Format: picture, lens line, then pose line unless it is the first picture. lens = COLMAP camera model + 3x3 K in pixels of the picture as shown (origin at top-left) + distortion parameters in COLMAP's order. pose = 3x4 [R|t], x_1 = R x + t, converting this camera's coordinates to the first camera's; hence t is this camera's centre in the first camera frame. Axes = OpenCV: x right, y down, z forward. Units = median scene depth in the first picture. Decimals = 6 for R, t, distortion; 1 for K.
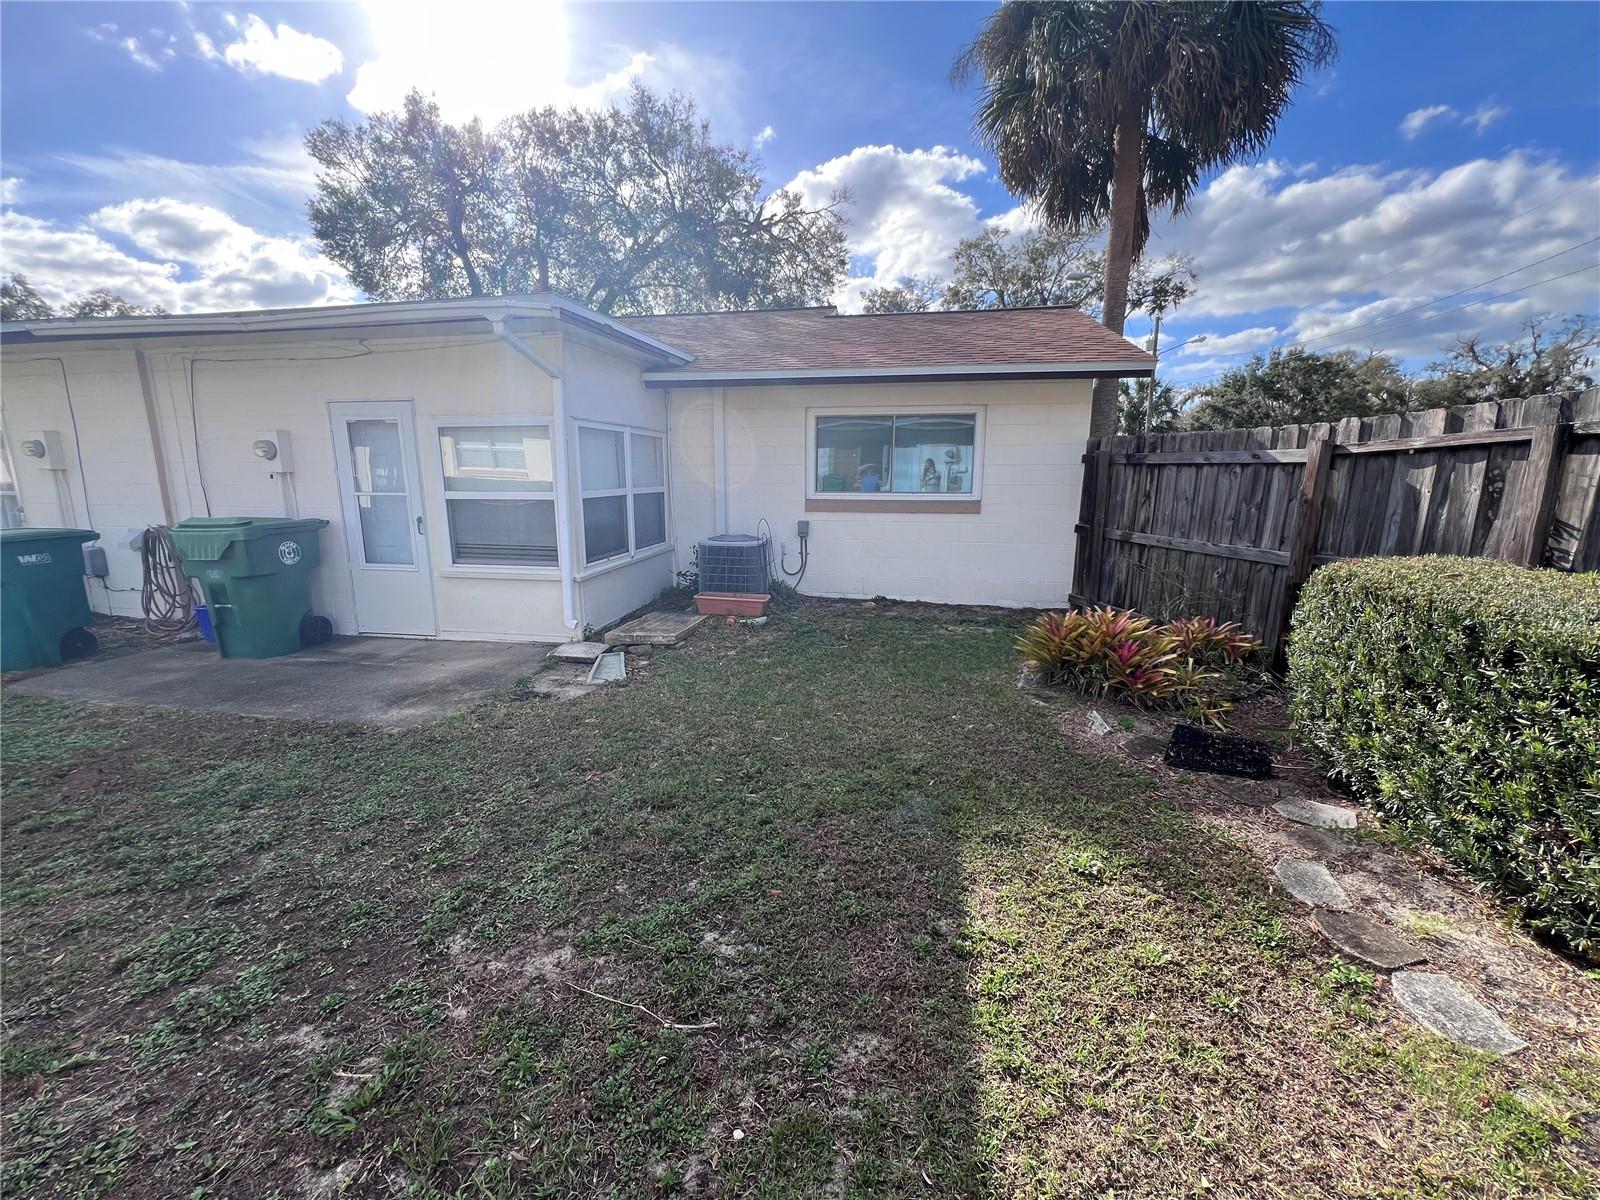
lens RADIAL K [[650.8, 0, 796.8], [0, 650.8, 598.7], [0, 0, 1]] dist [0.001004, -0.000821]
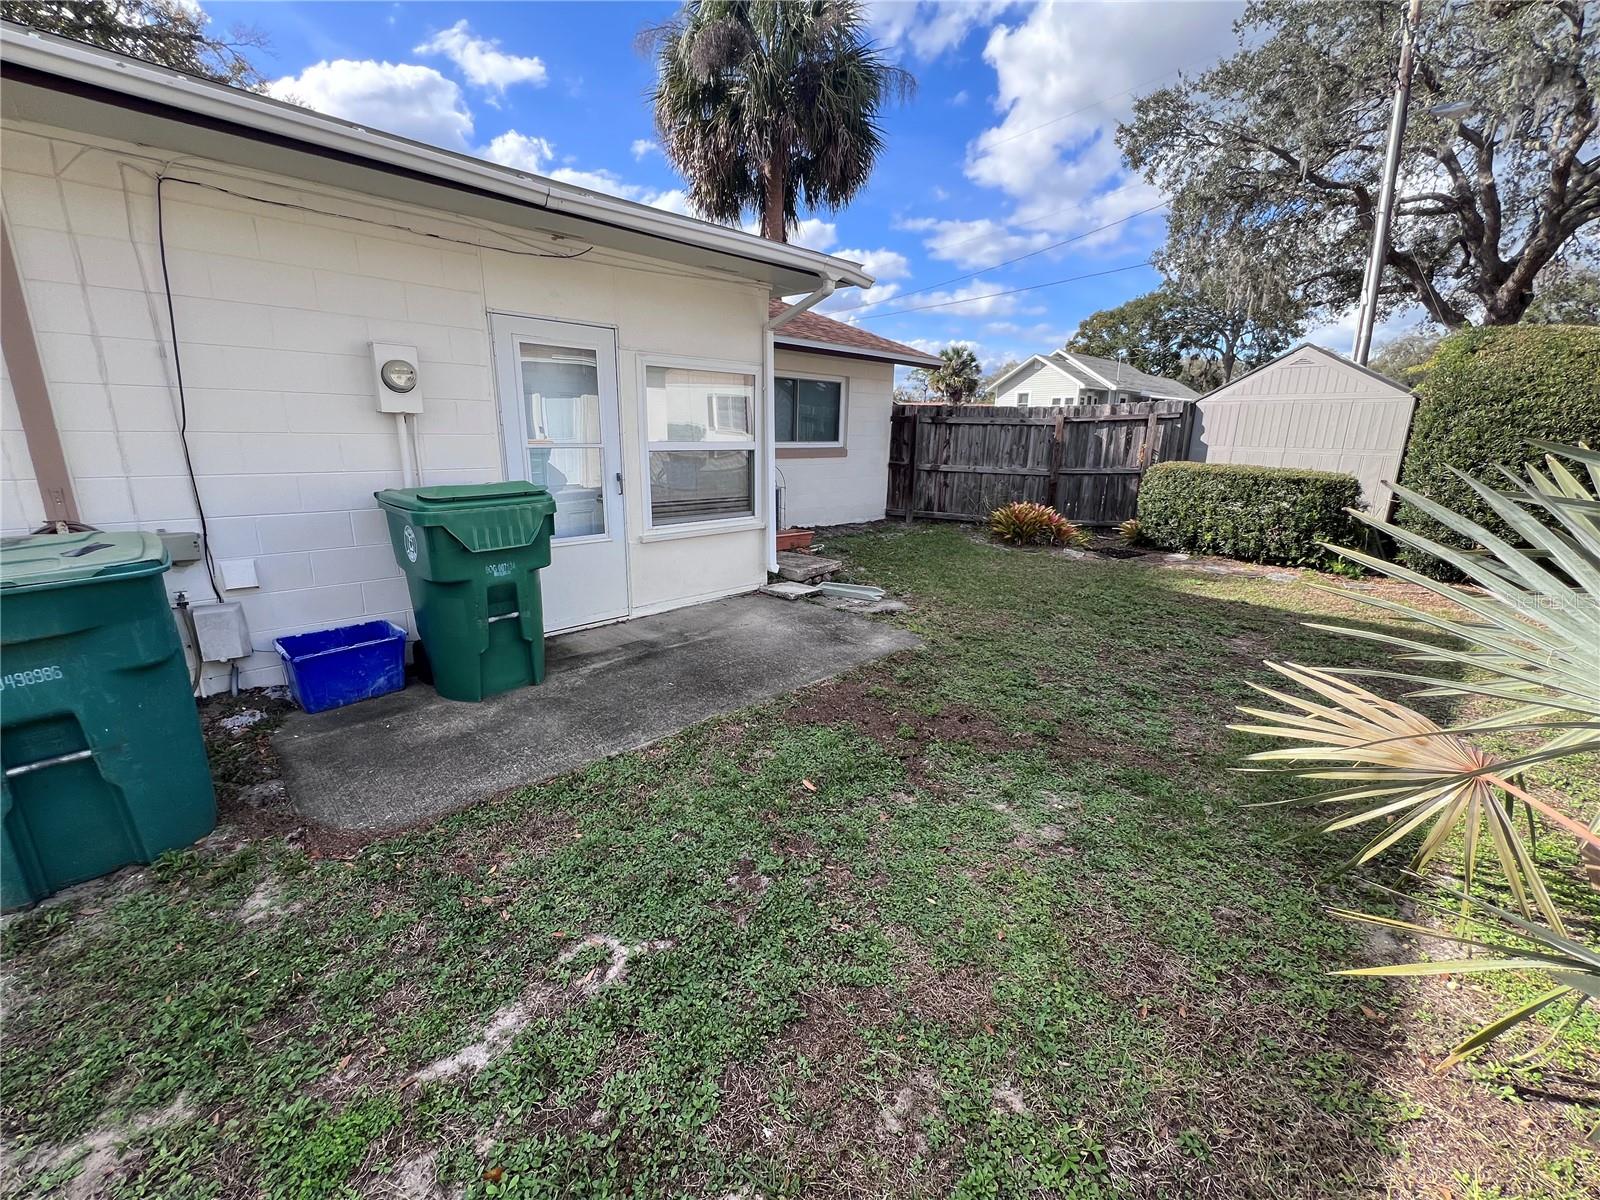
lens RADIAL K [[650.8, 0, 800.0], [0, 650.8, 601.1], [0, 0, 1]] dist [0.001004, -0.000821]
pose [[0.573172, -0.200109, 0.794626, -1.266743], [0.140805, 0.979352, 0.145064, -0.060764], [-0.807247, 0.028741, 0.589513, 0.368958]]
